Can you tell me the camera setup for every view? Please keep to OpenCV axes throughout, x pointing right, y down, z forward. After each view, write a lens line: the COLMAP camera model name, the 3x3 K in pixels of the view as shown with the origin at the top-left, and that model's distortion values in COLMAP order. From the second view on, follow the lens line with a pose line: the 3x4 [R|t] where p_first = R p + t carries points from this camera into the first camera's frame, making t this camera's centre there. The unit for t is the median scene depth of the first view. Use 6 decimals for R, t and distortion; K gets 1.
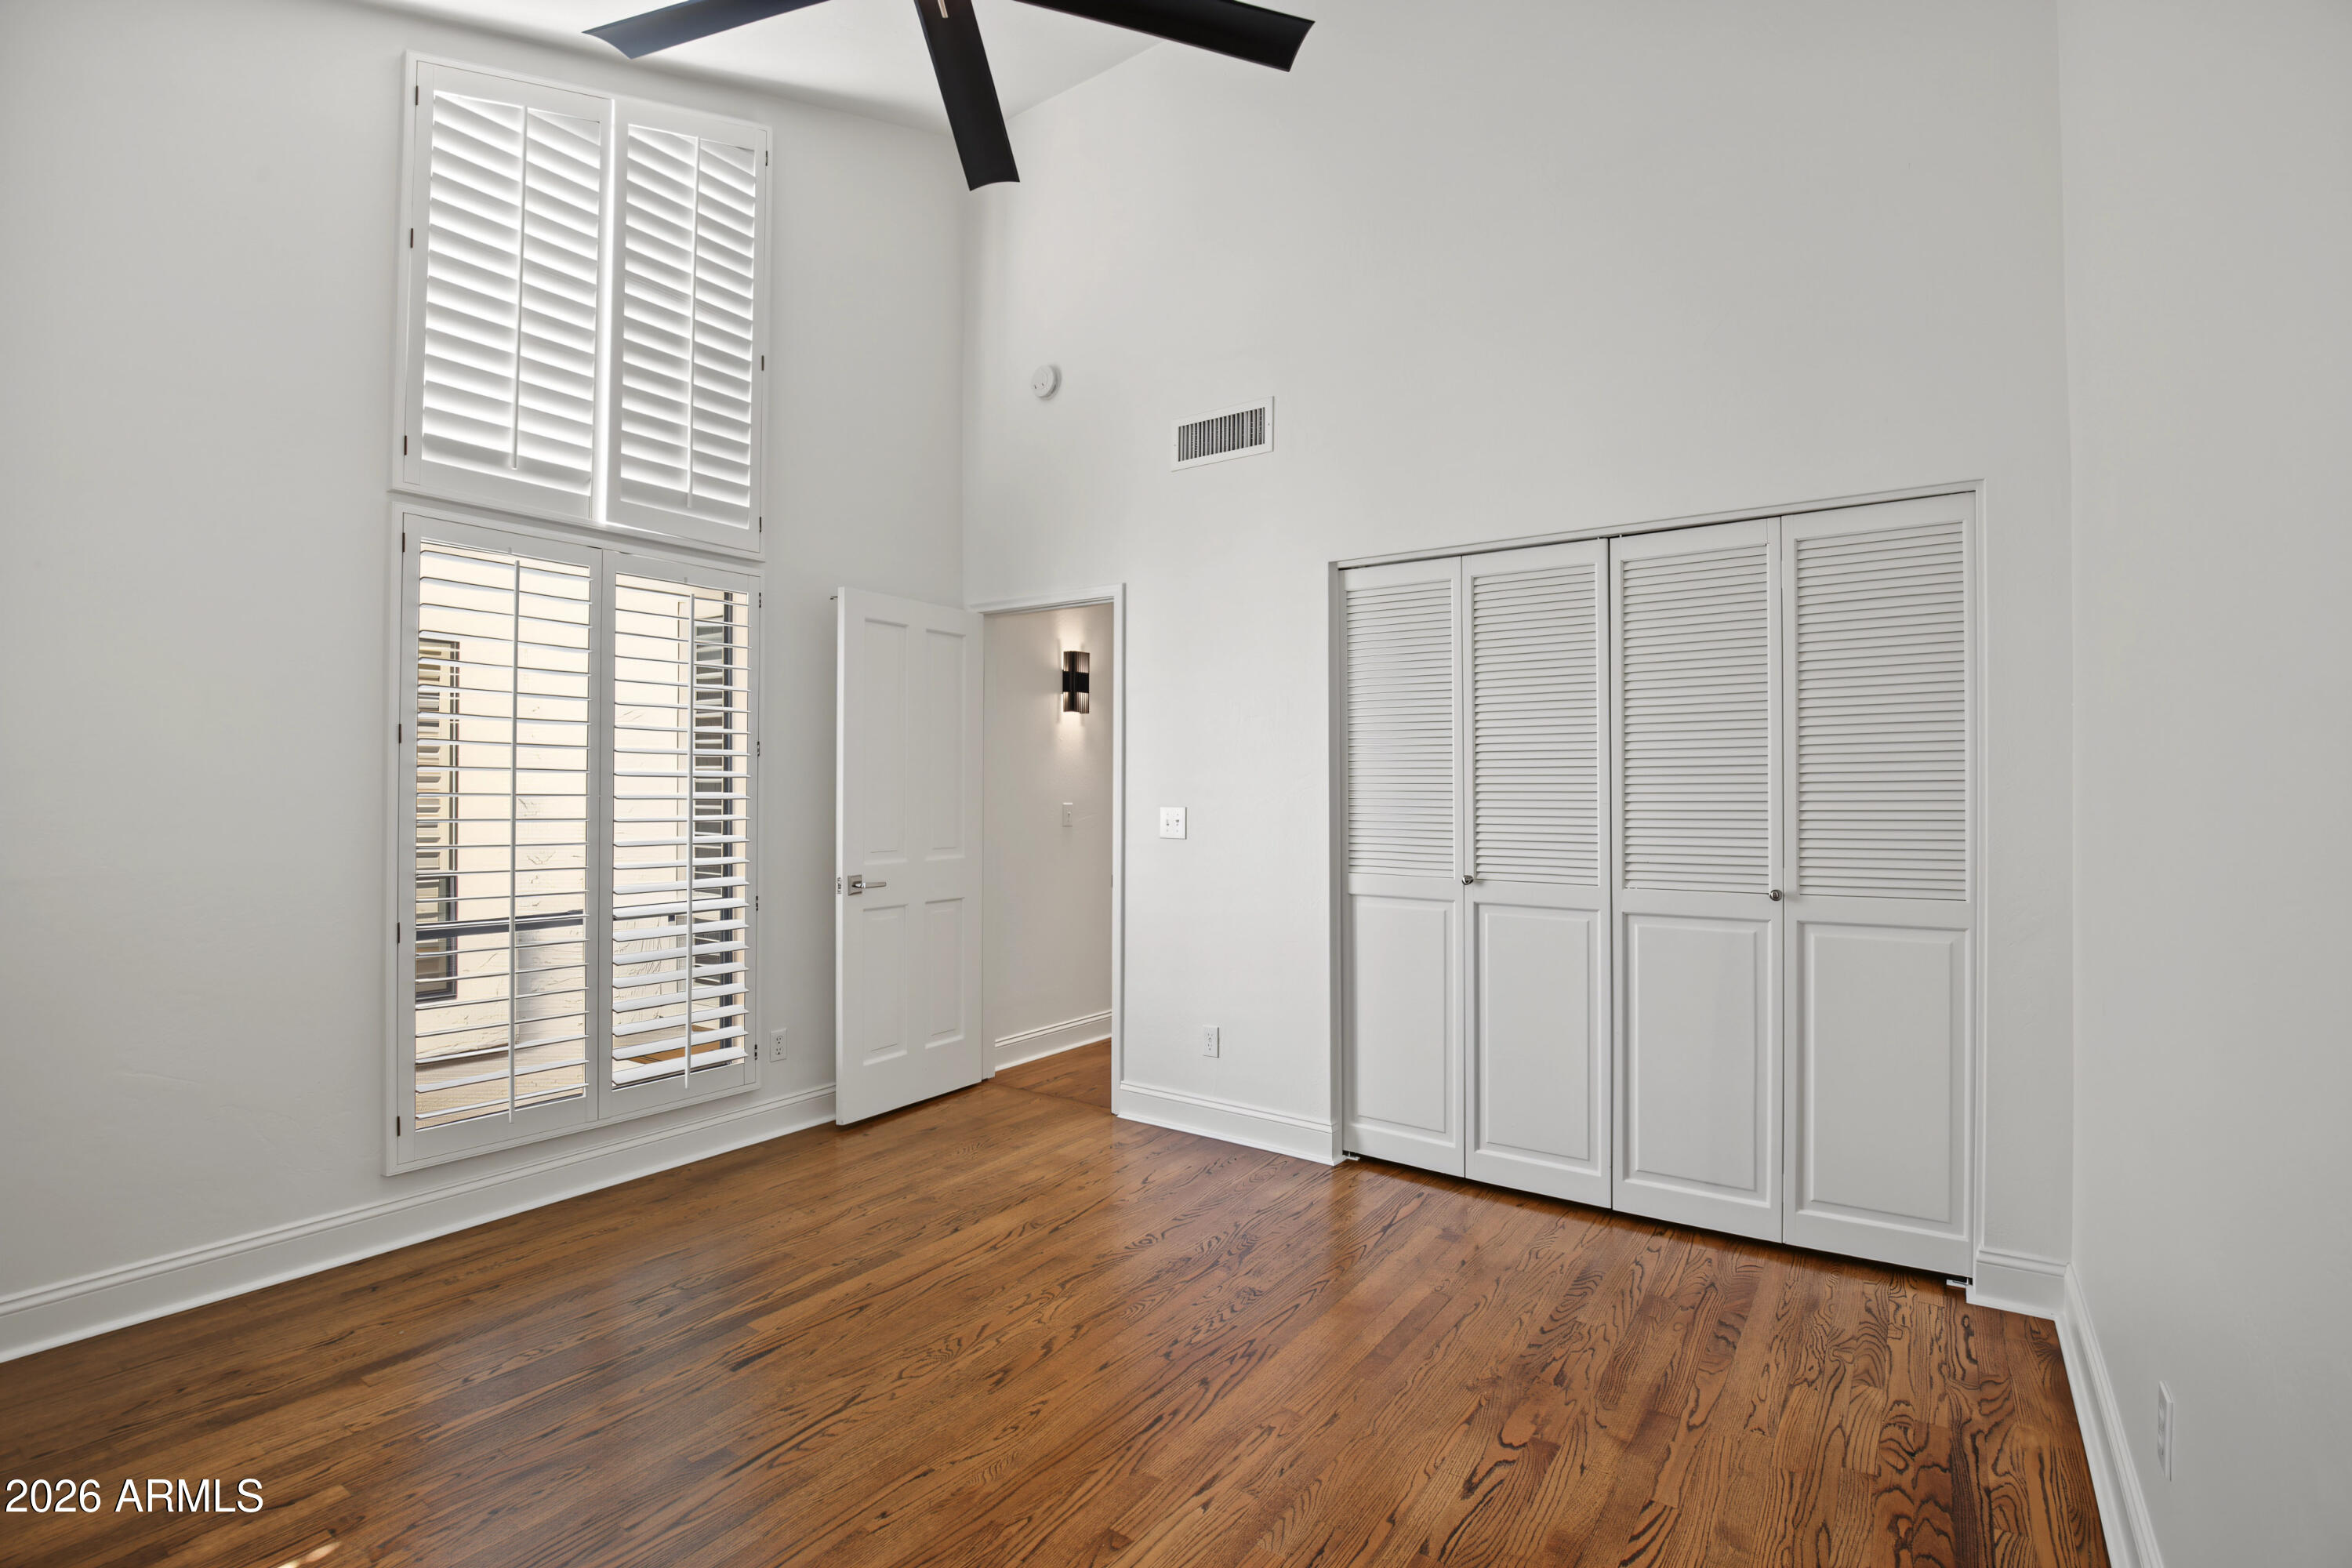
lens RADIAL K [[1138.5, 0, 1174.4], [0, 1138.5, 785.3], [0, 0, 1]] dist [-0.000743, 0.000004]
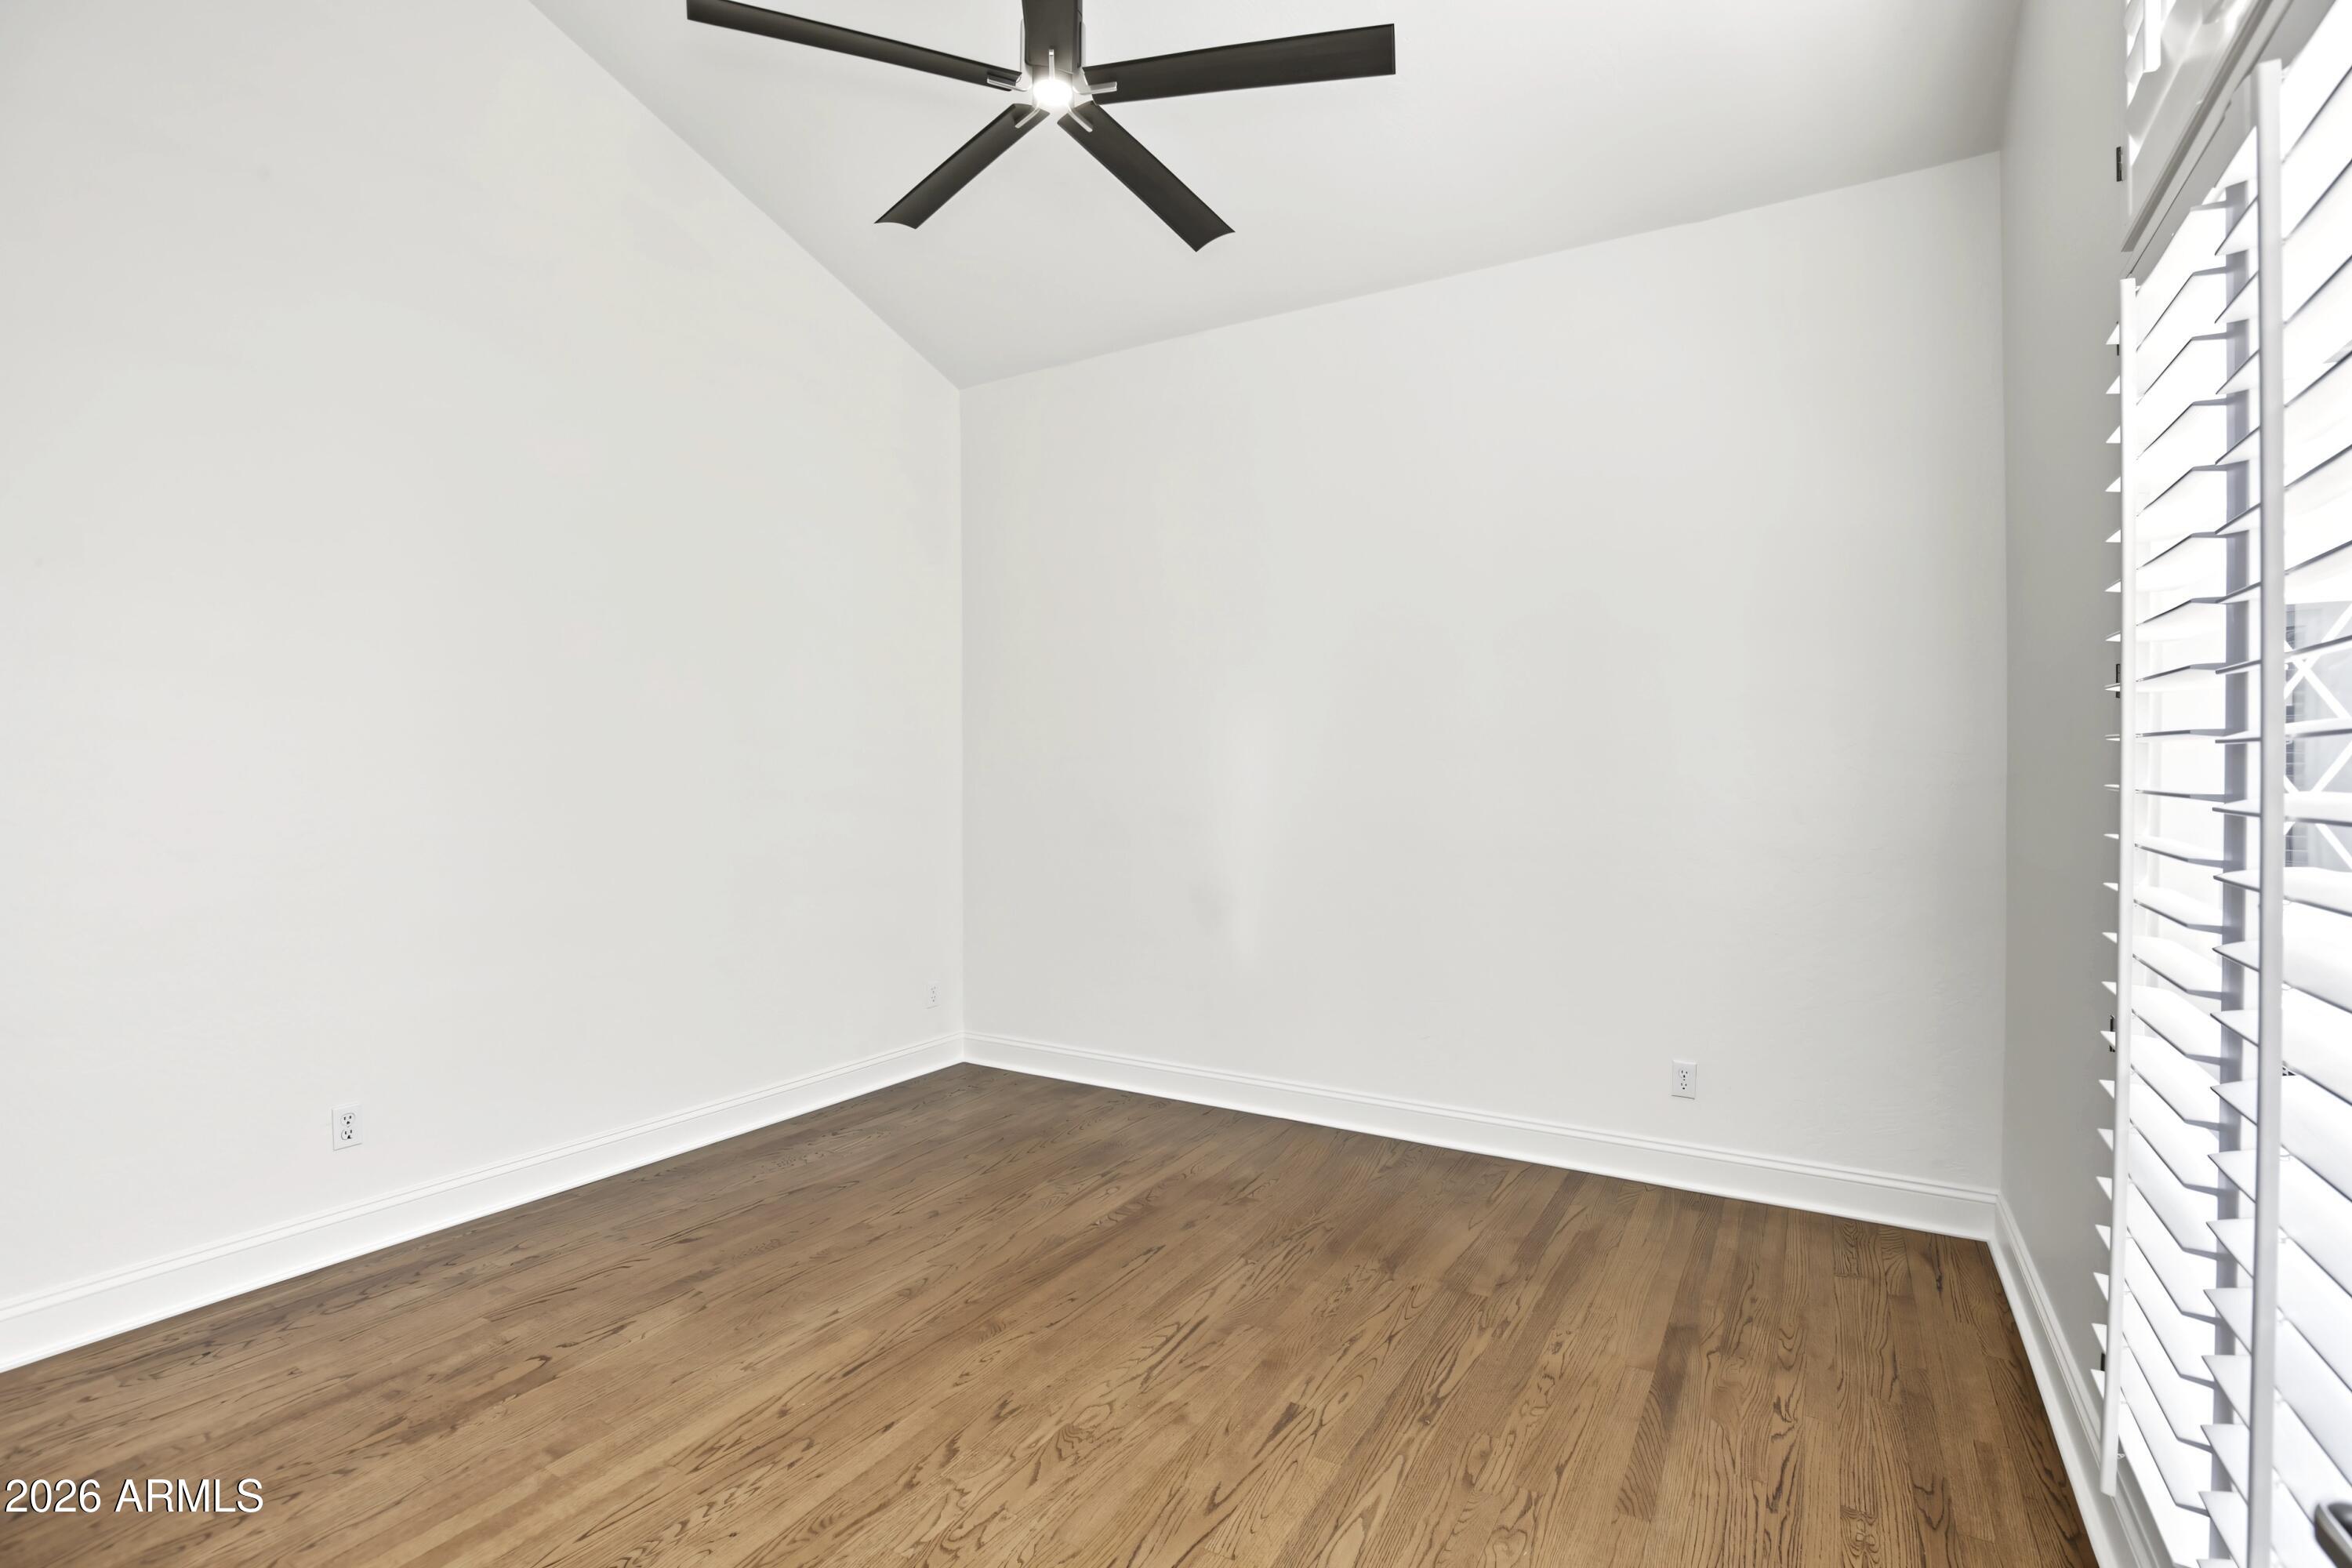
lens RADIAL K [[1138.5, 0, 1175.8], [0, 1138.5, 782.1], [0, 0, 1]] dist [-0.000743, 0.000004]
pose [[-0.997113, 0.005393, -0.075740, -0.226433], [0.005177, 0.999982, 0.003040, 0.002216], [0.075755, 0.002639, -0.997123, 1.943110]]
